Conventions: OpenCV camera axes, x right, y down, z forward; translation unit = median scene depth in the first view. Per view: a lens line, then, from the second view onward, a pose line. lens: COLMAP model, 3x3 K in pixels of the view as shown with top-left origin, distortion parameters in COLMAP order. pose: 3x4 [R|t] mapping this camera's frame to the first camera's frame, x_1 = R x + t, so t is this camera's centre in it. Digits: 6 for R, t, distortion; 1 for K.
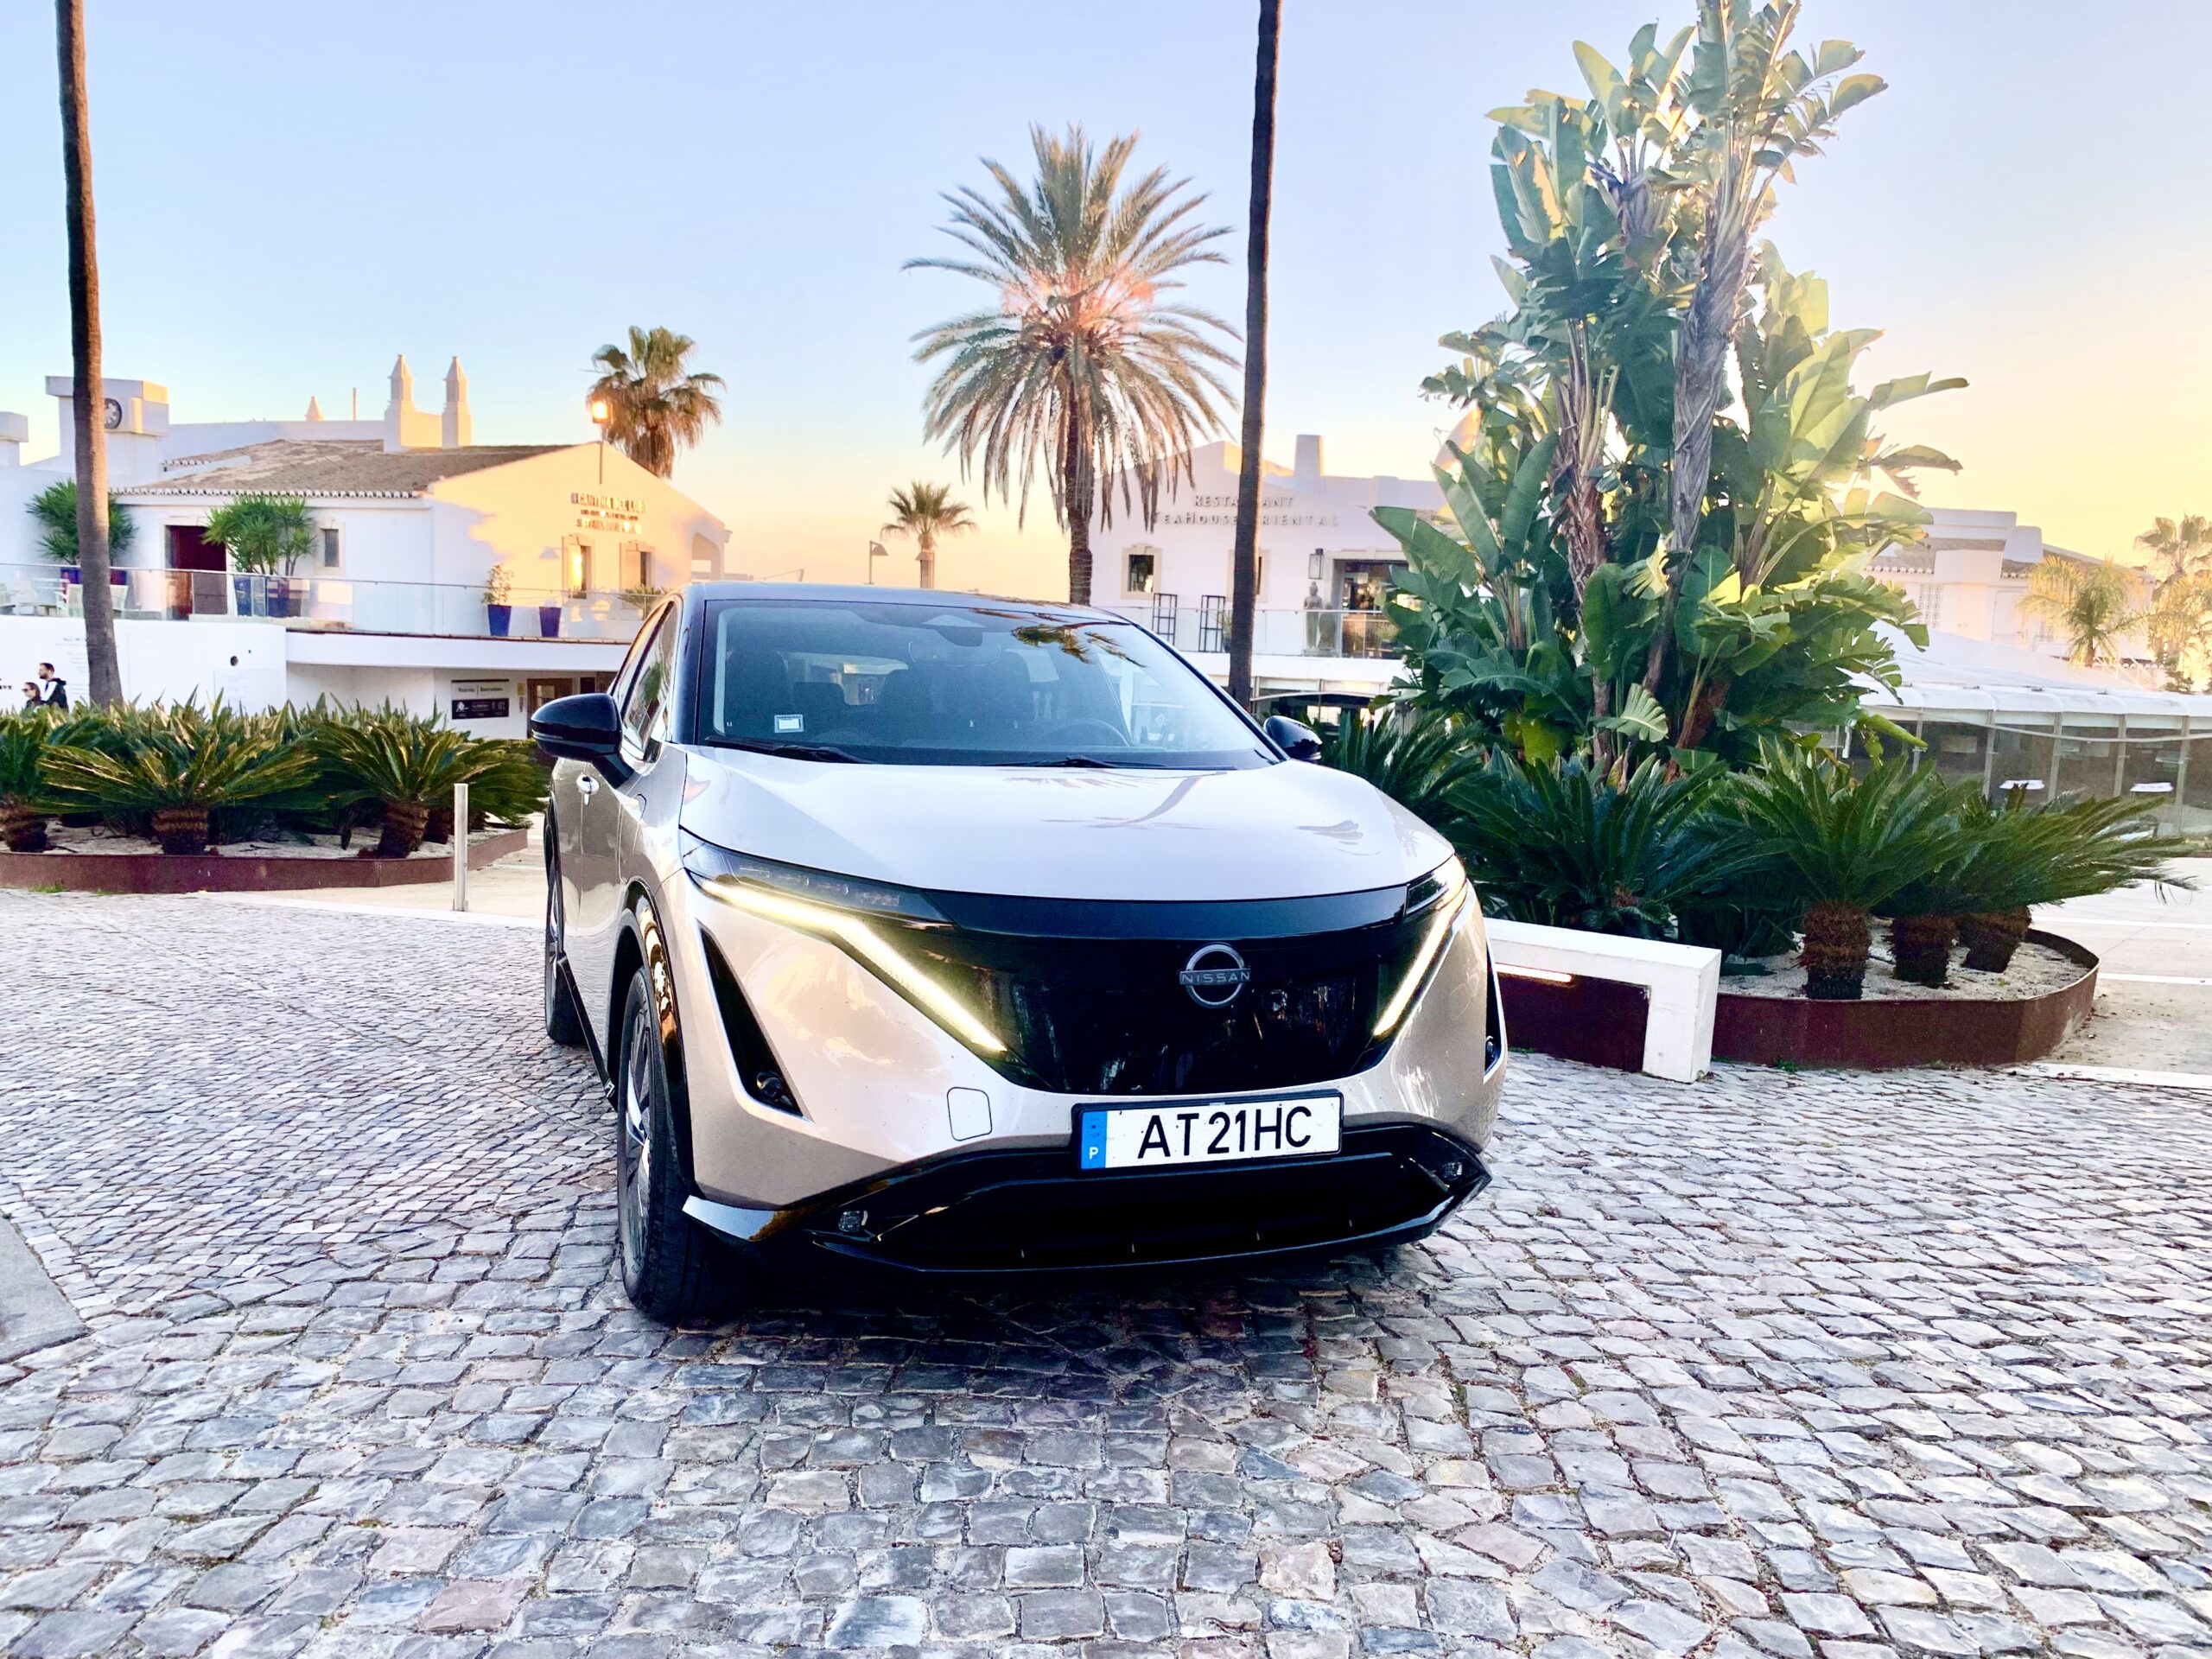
lens RADIAL K [[1704.3, 0, 1117.5], [0, 1704.3, 843.6], [0, 0, 1]] dist [0.001600, -0.009071]
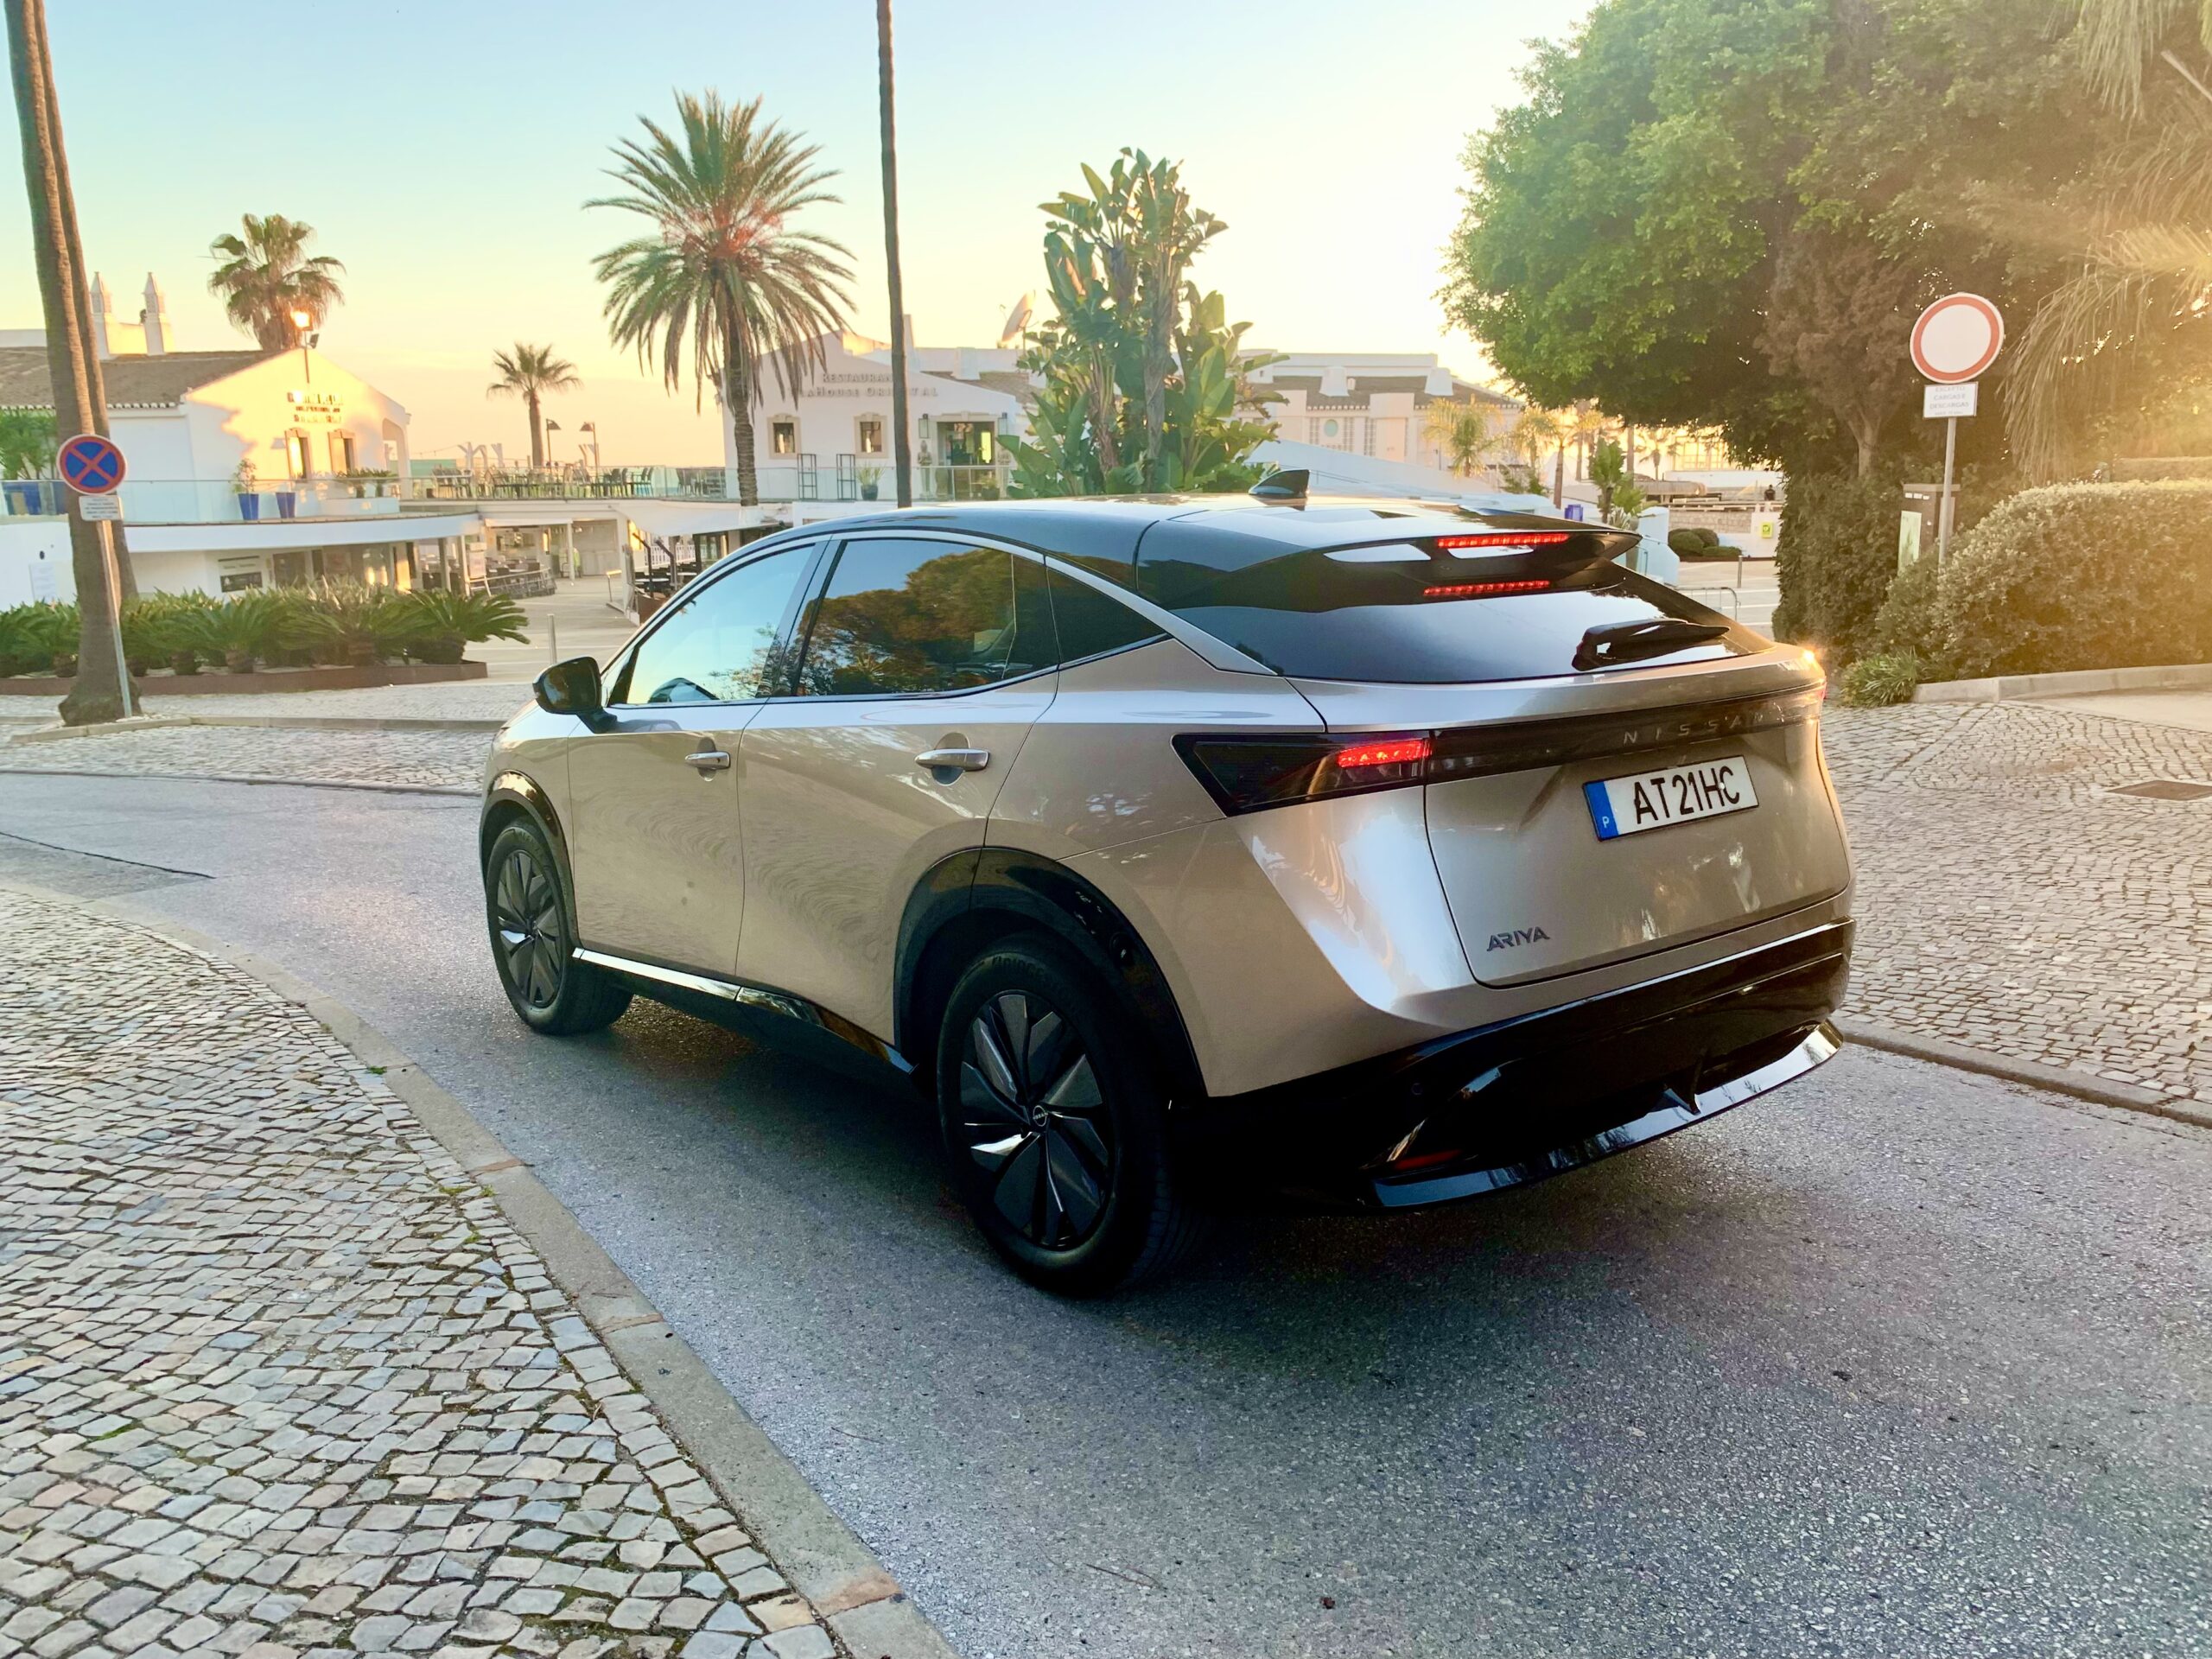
lens RADIAL K [[1704.3, 0, 1111.8], [0, 1704.3, 820.9], [0, 0, 1]] dist [0.001600, -0.009071]
pose [[0.968437, -0.100505, 0.228096, -0.076834], [0.079581, 0.991883, 0.099168, 0.018504], [-0.236212, -0.077886, 0.968575, -0.340874]]
